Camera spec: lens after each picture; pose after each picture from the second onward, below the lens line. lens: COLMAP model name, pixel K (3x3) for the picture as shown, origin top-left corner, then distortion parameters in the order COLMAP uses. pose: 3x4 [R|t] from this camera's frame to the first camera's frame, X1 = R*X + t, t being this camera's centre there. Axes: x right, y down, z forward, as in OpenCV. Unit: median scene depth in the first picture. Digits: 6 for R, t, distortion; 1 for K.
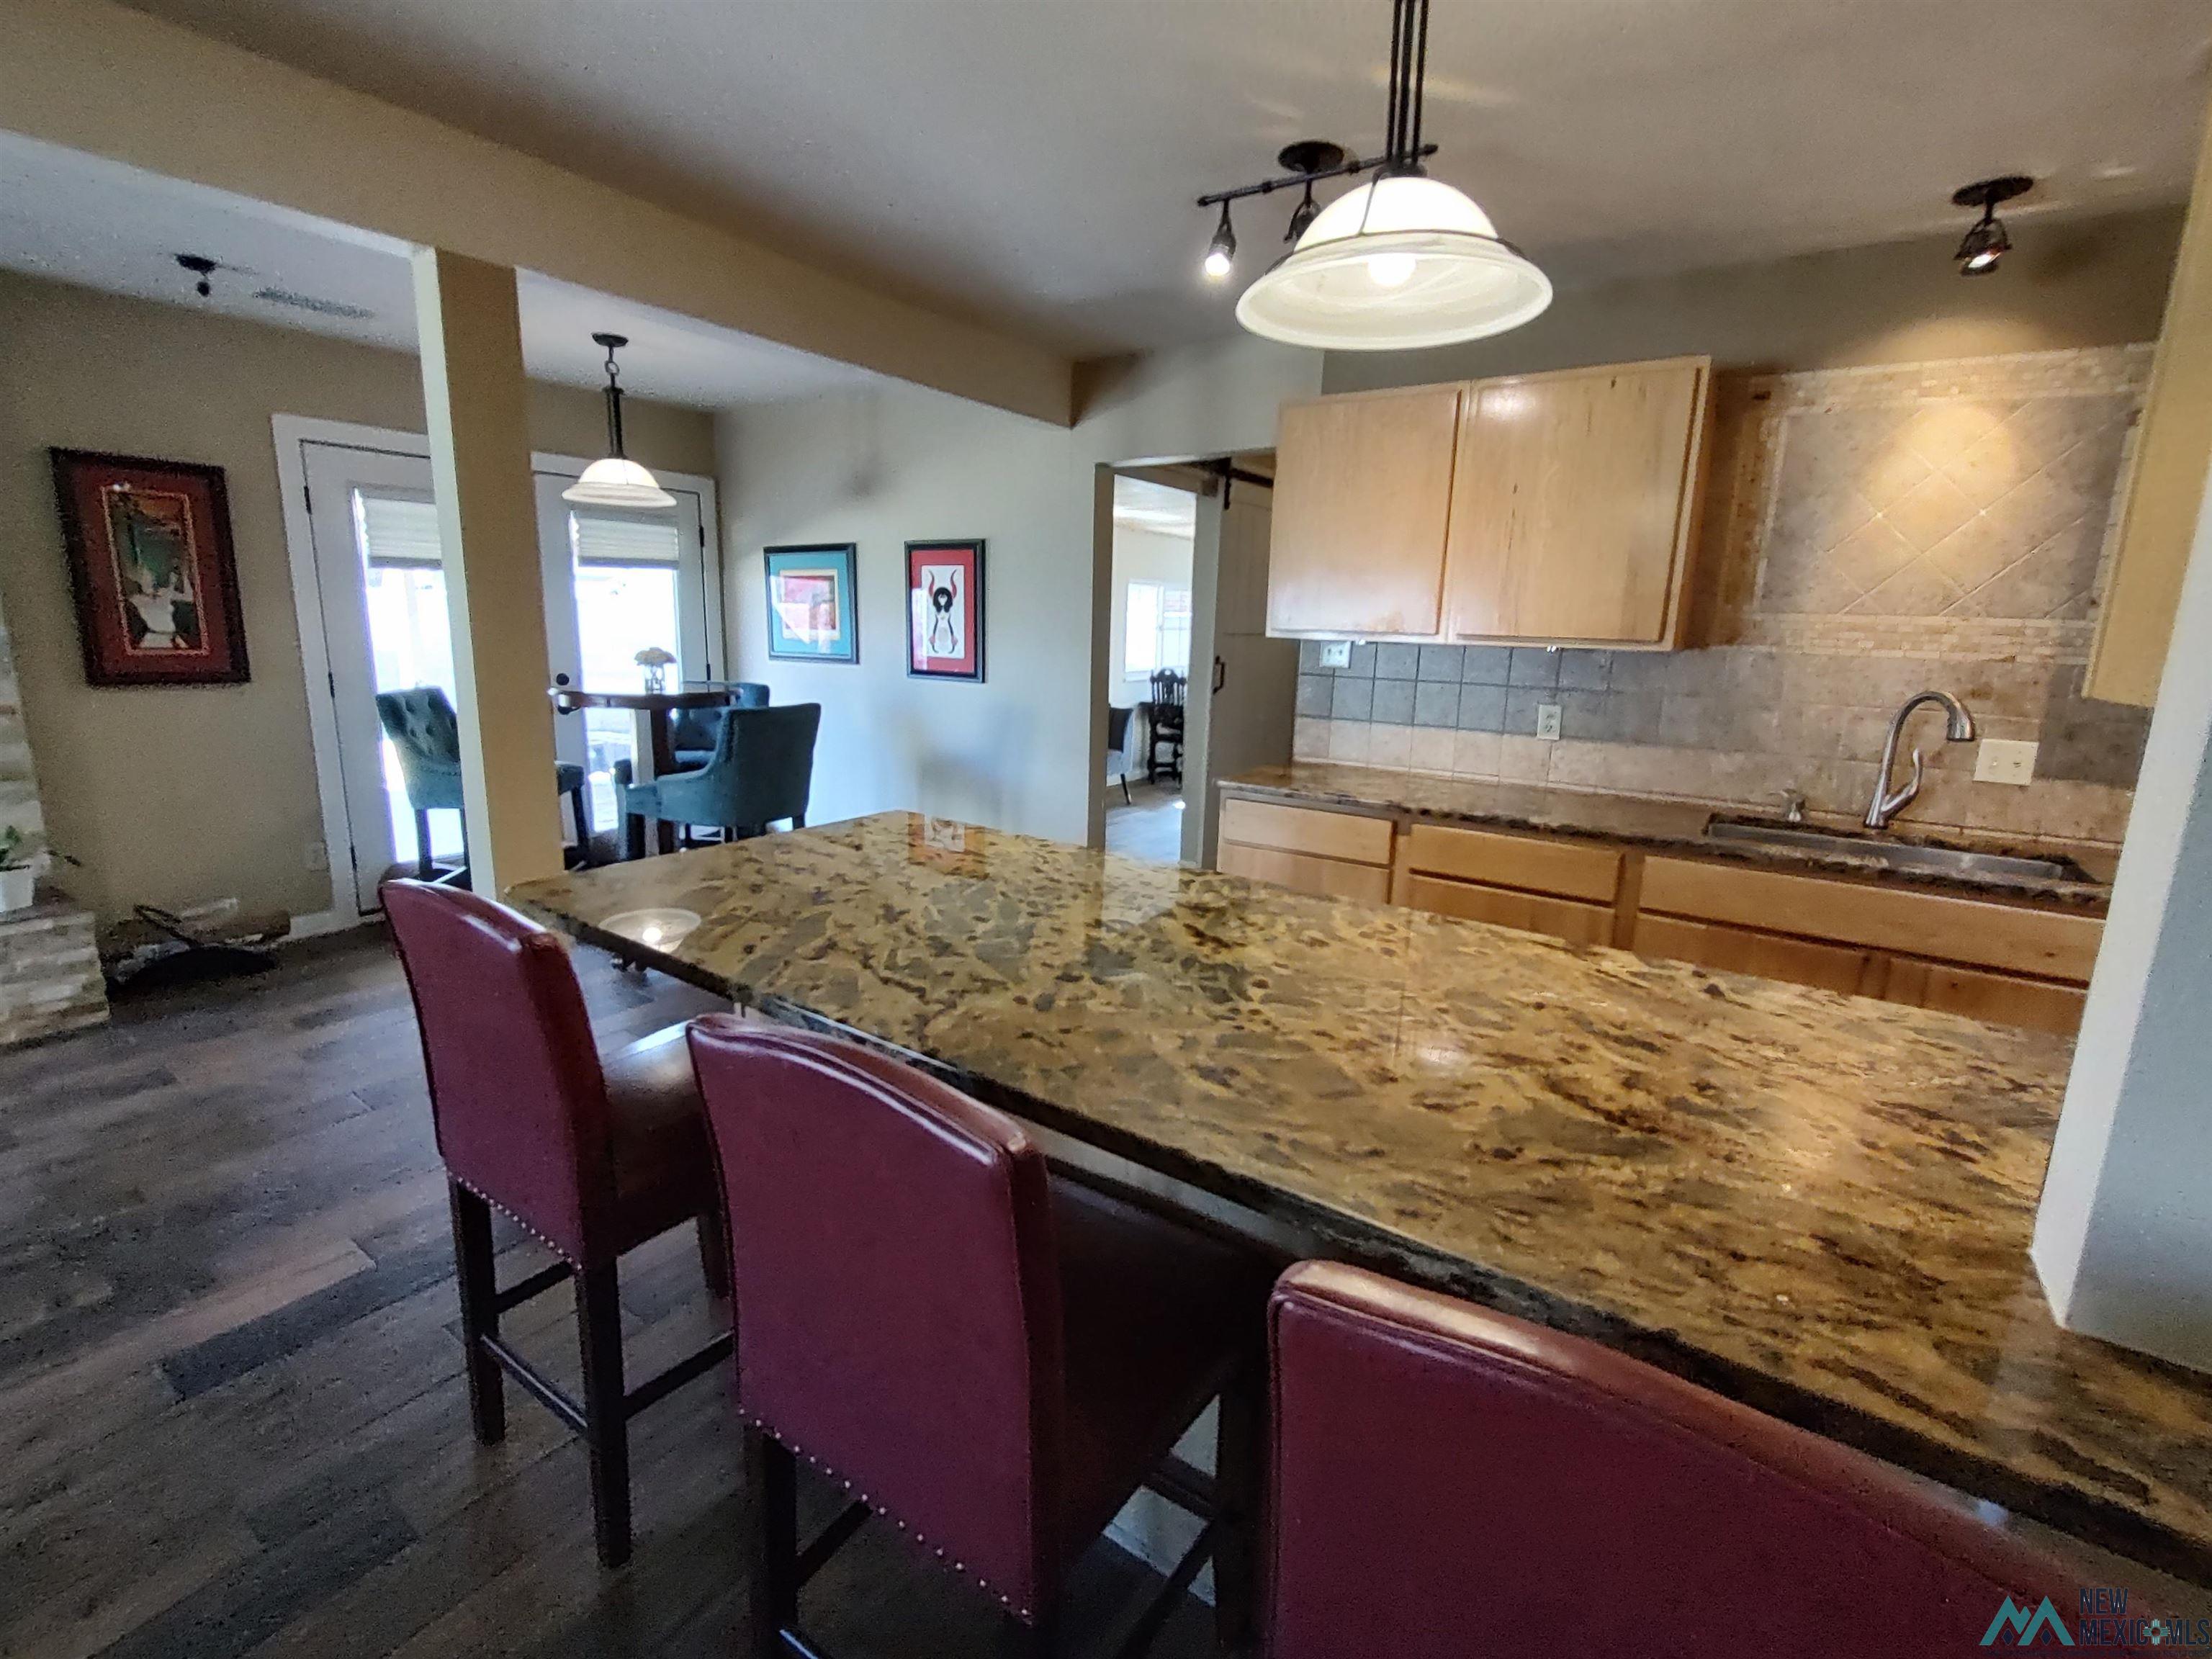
lens RADIAL K [[1022.5, 0, 1112.8], [0, 1022.5, 814.0], [0, 0, 1]] dist [-0.002282, 0.003294]
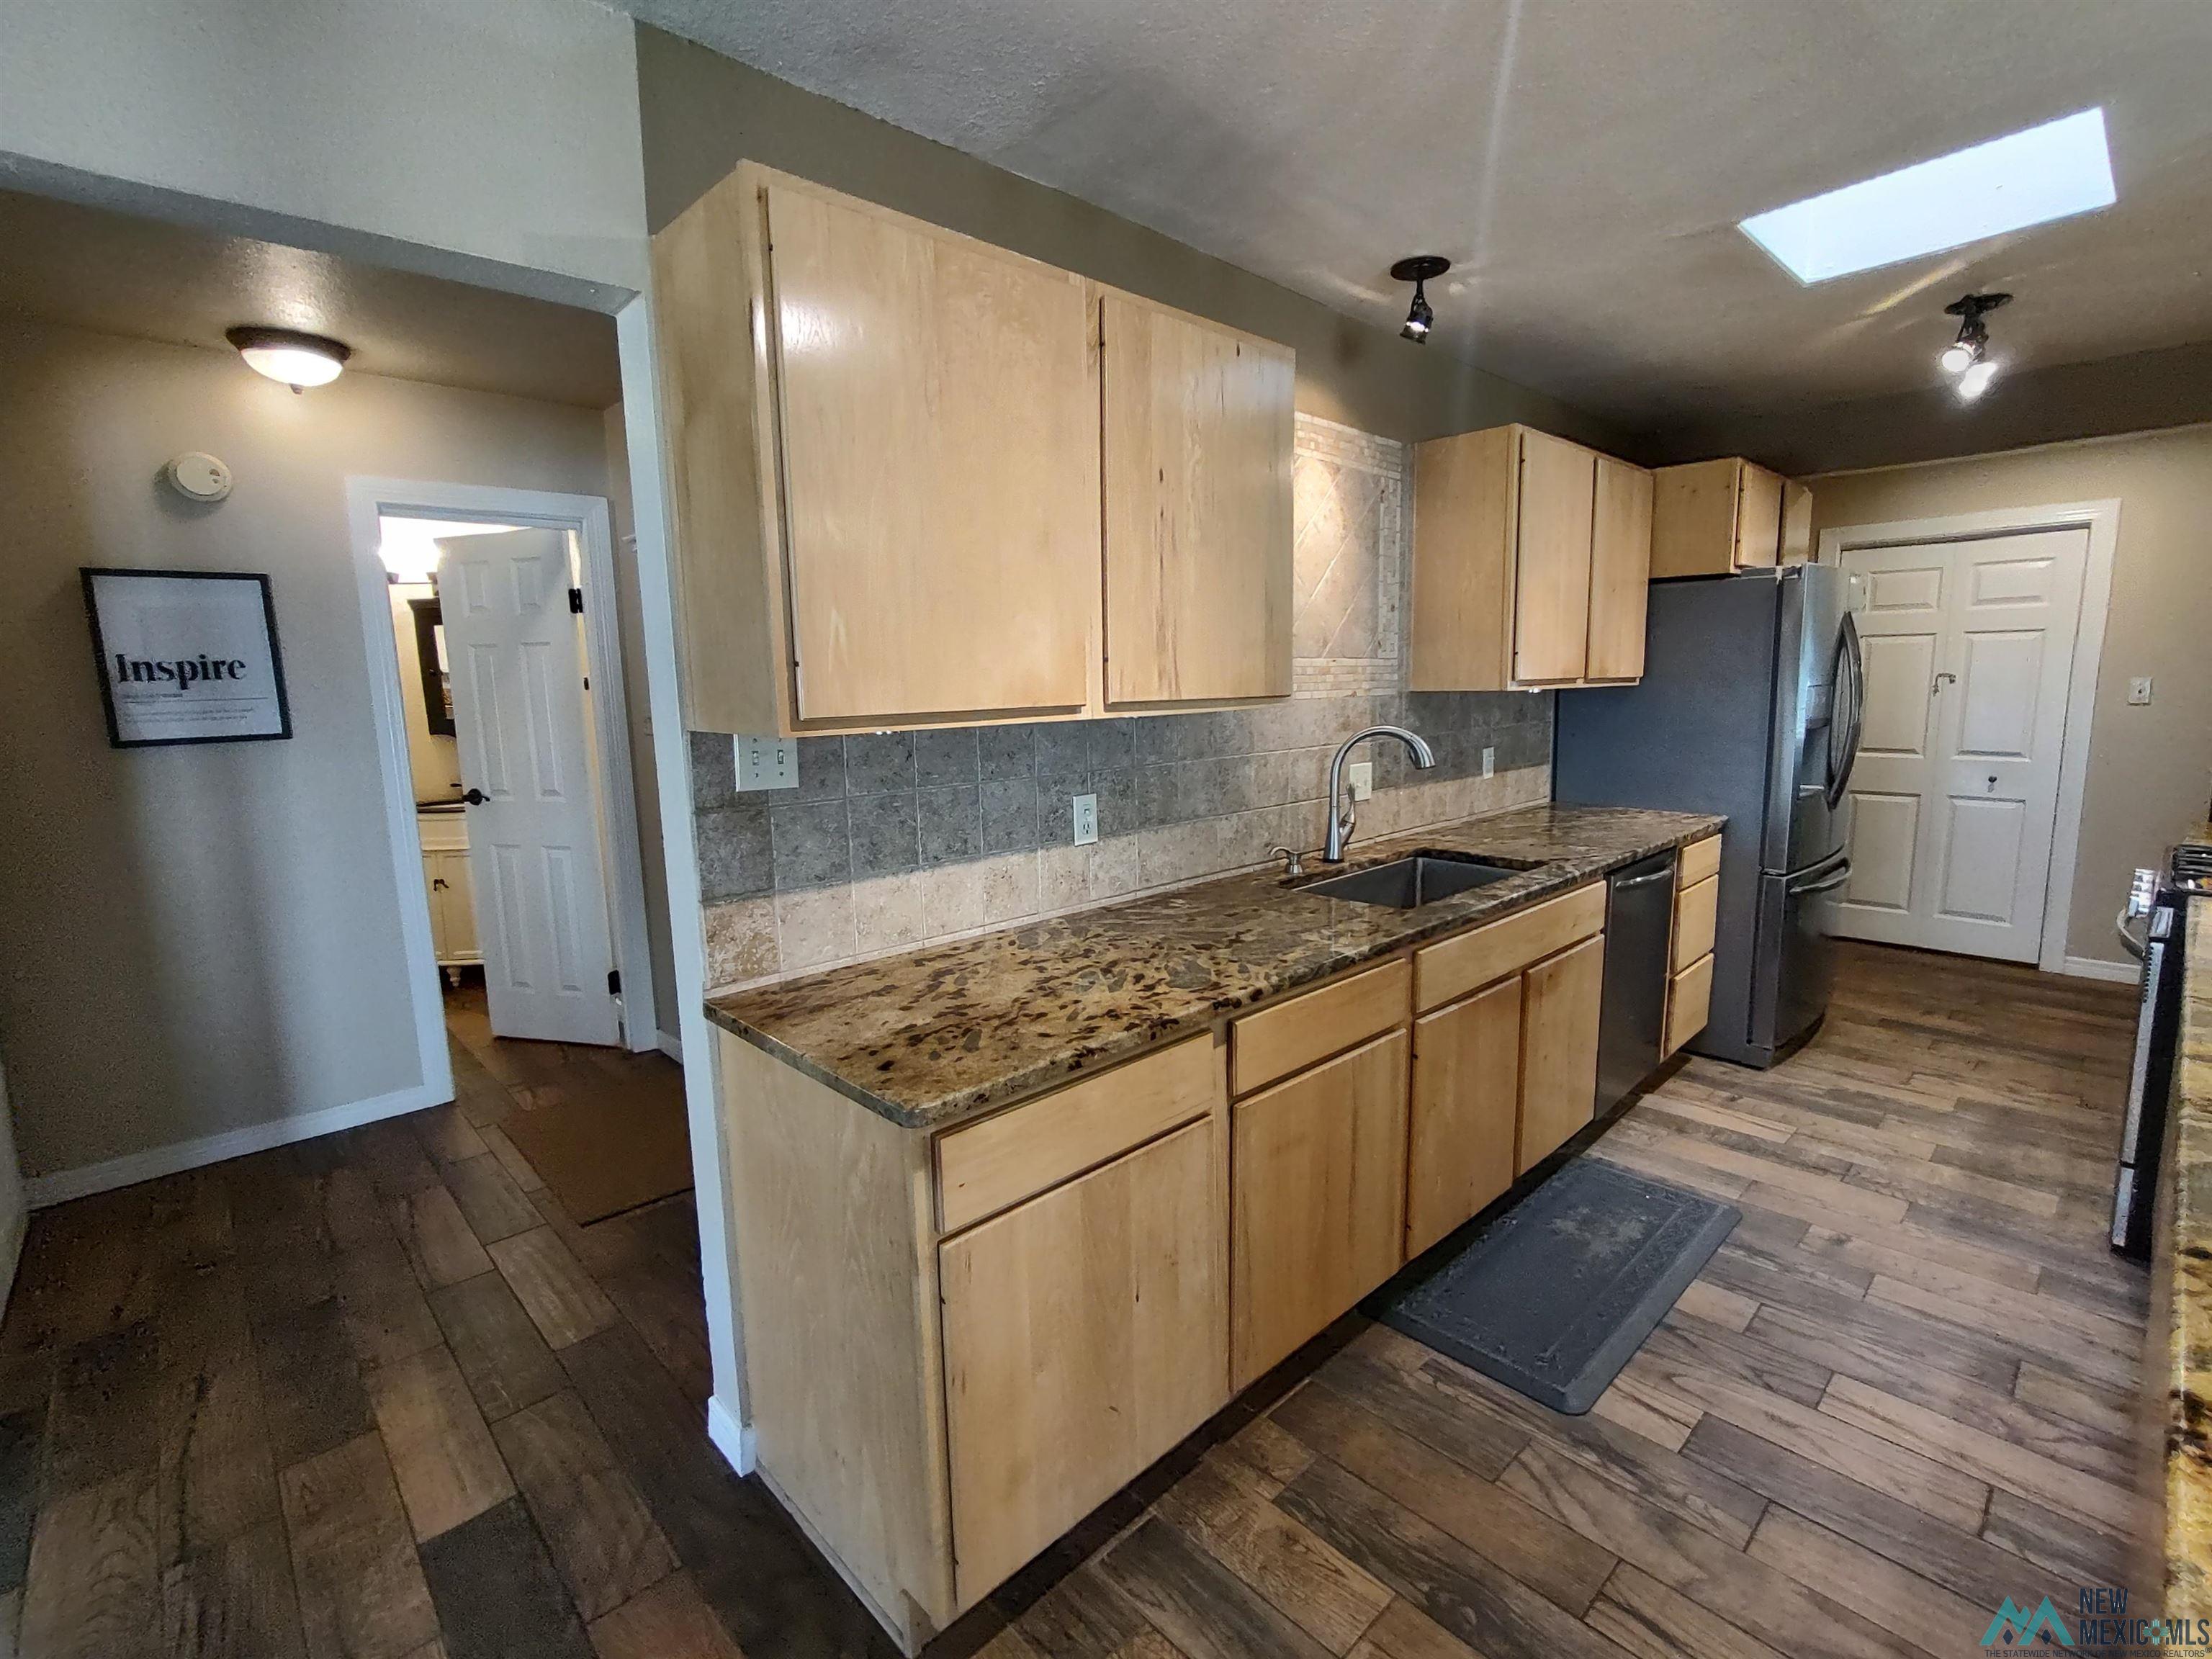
lens RADIAL K [[1022.5, 0, 1104.7], [0, 1022.5, 820.9], [0, 0, 1]] dist [-0.002282, 0.003294]
pose [[0.200027, -0.173975, 0.964221, -0.308600], [0.208437, 0.969139, 0.131622, -0.222879], [-0.957362, 0.174652, 0.230117, 1.033377]]
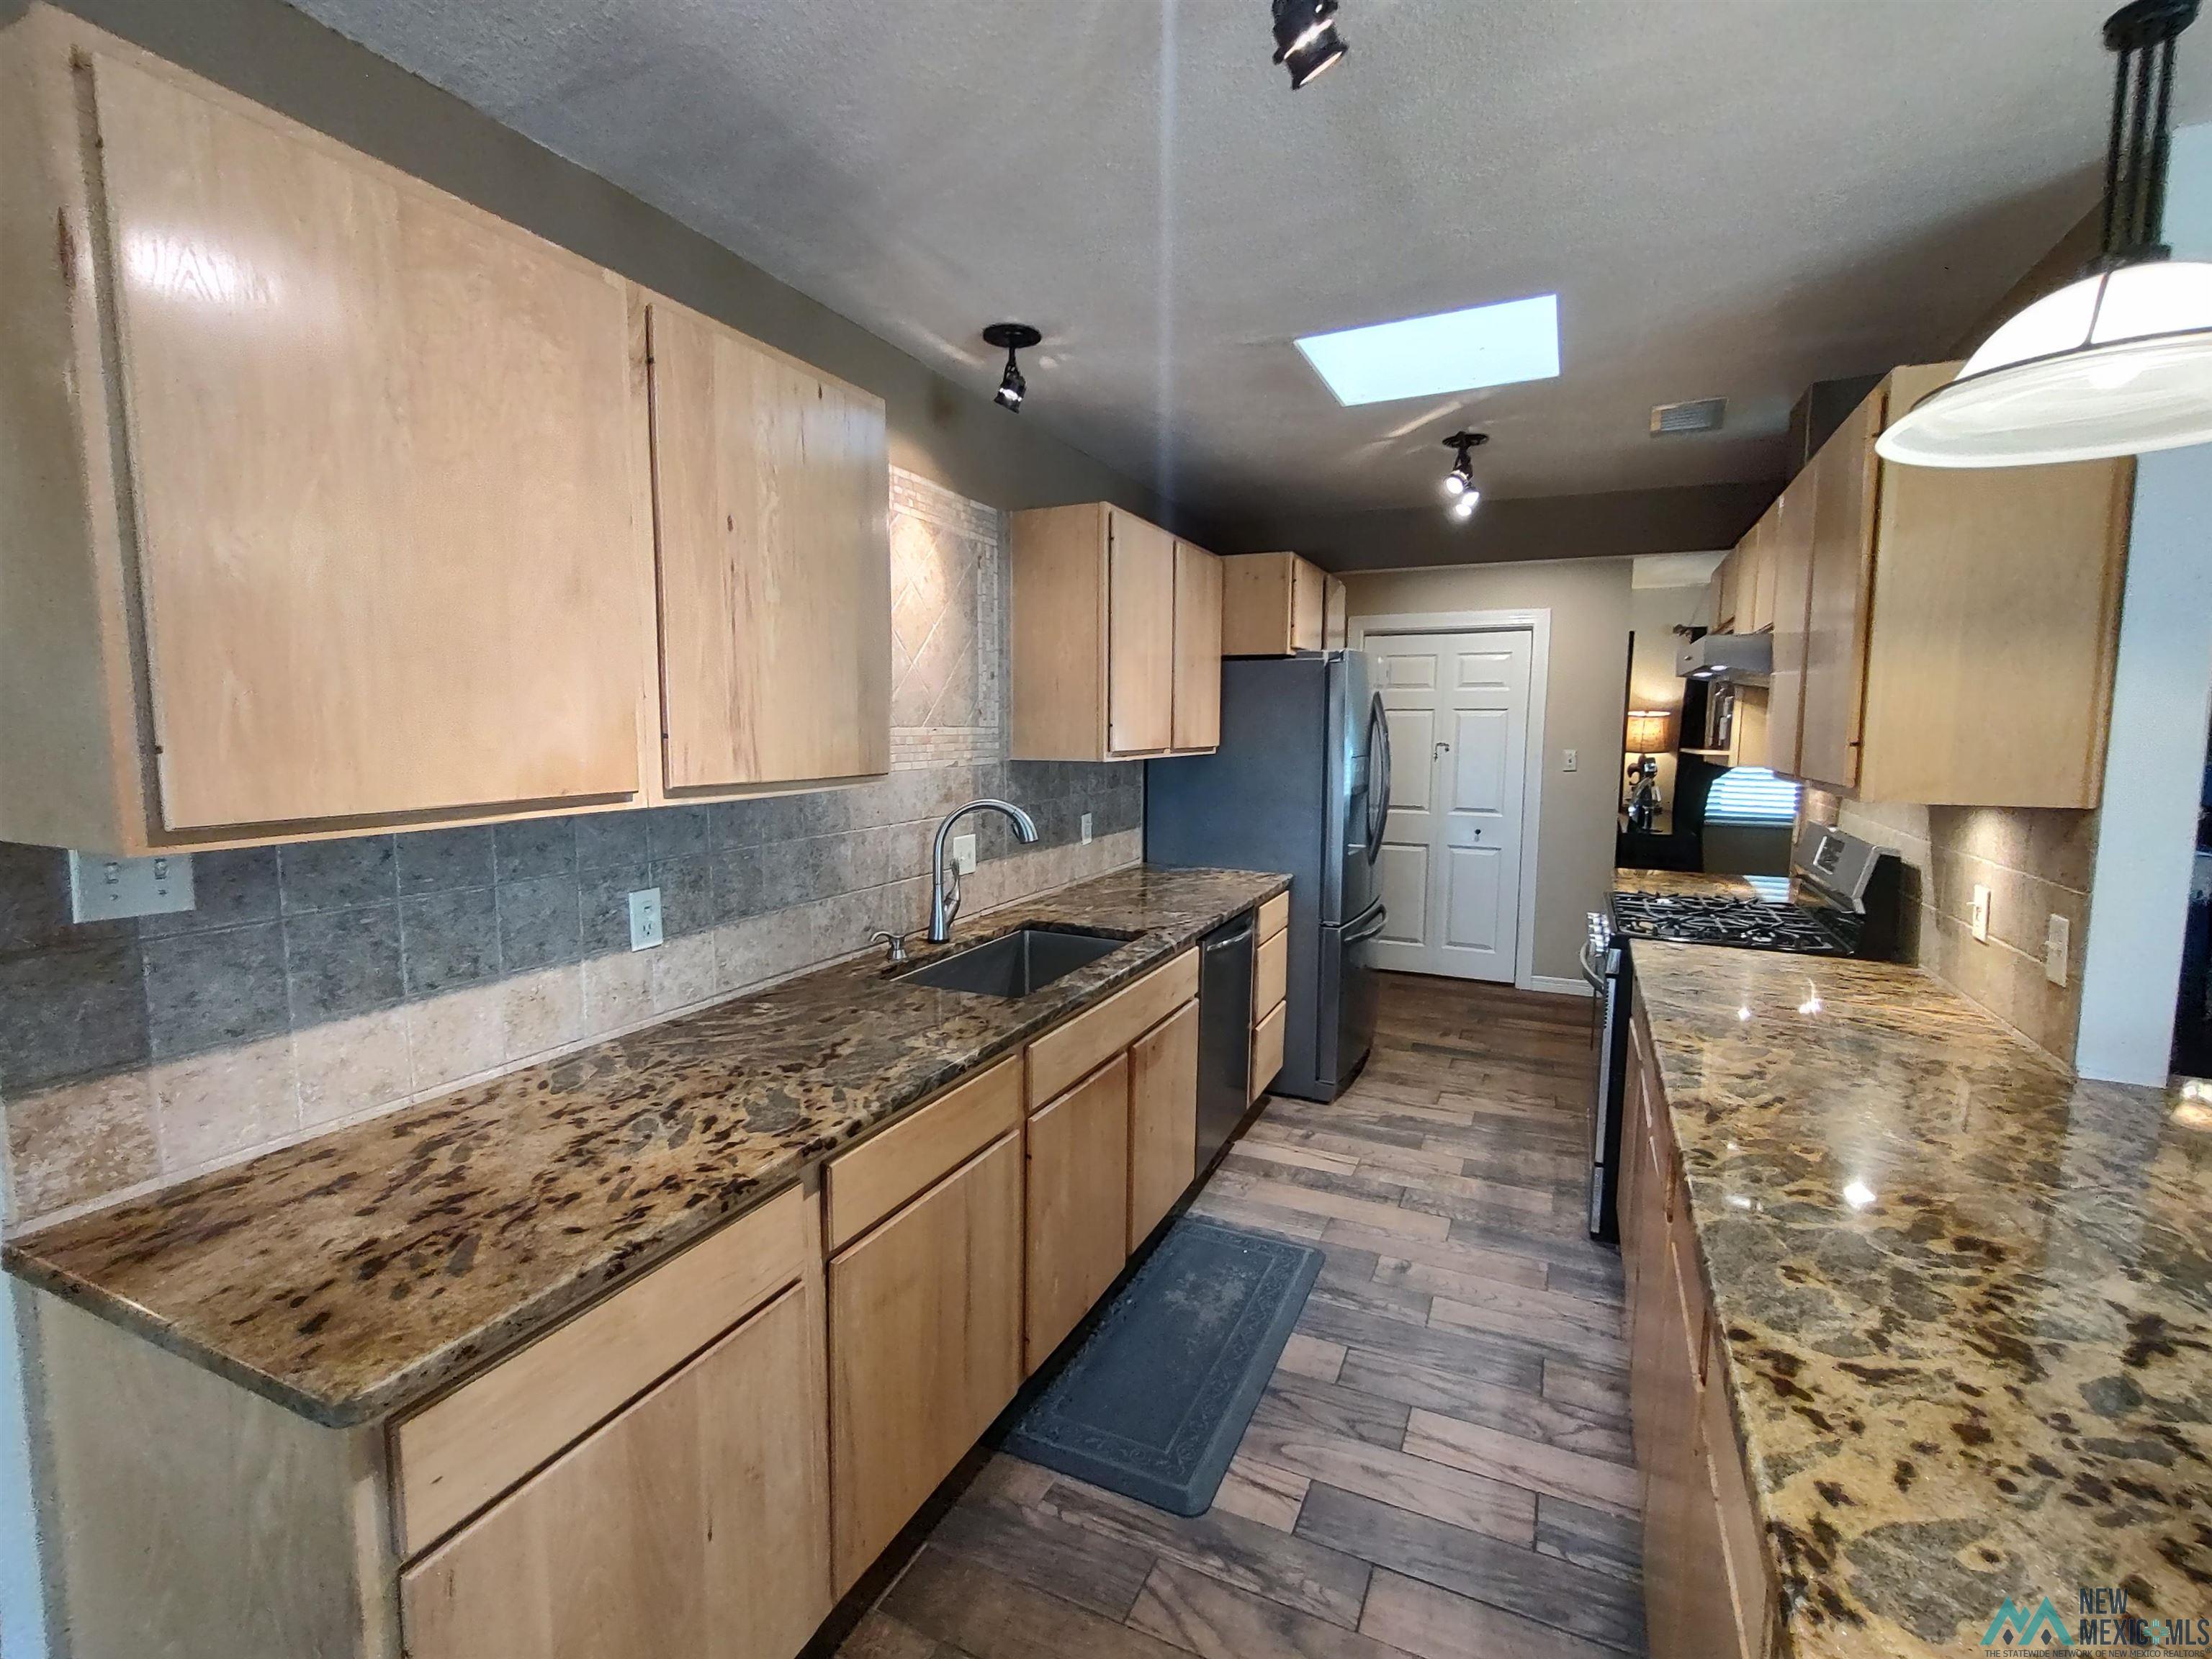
lens RADIAL K [[1022.5, 0, 1084.3], [0, 1022.5, 821.9], [0, 0, 1]] dist [-0.002282, 0.003294]
pose [[-0.159628, -0.129875, 0.978597, -0.225233], [0.176368, 0.971607, 0.157716, -0.239840], [-0.971295, 0.197769, -0.132190, 1.028107]]
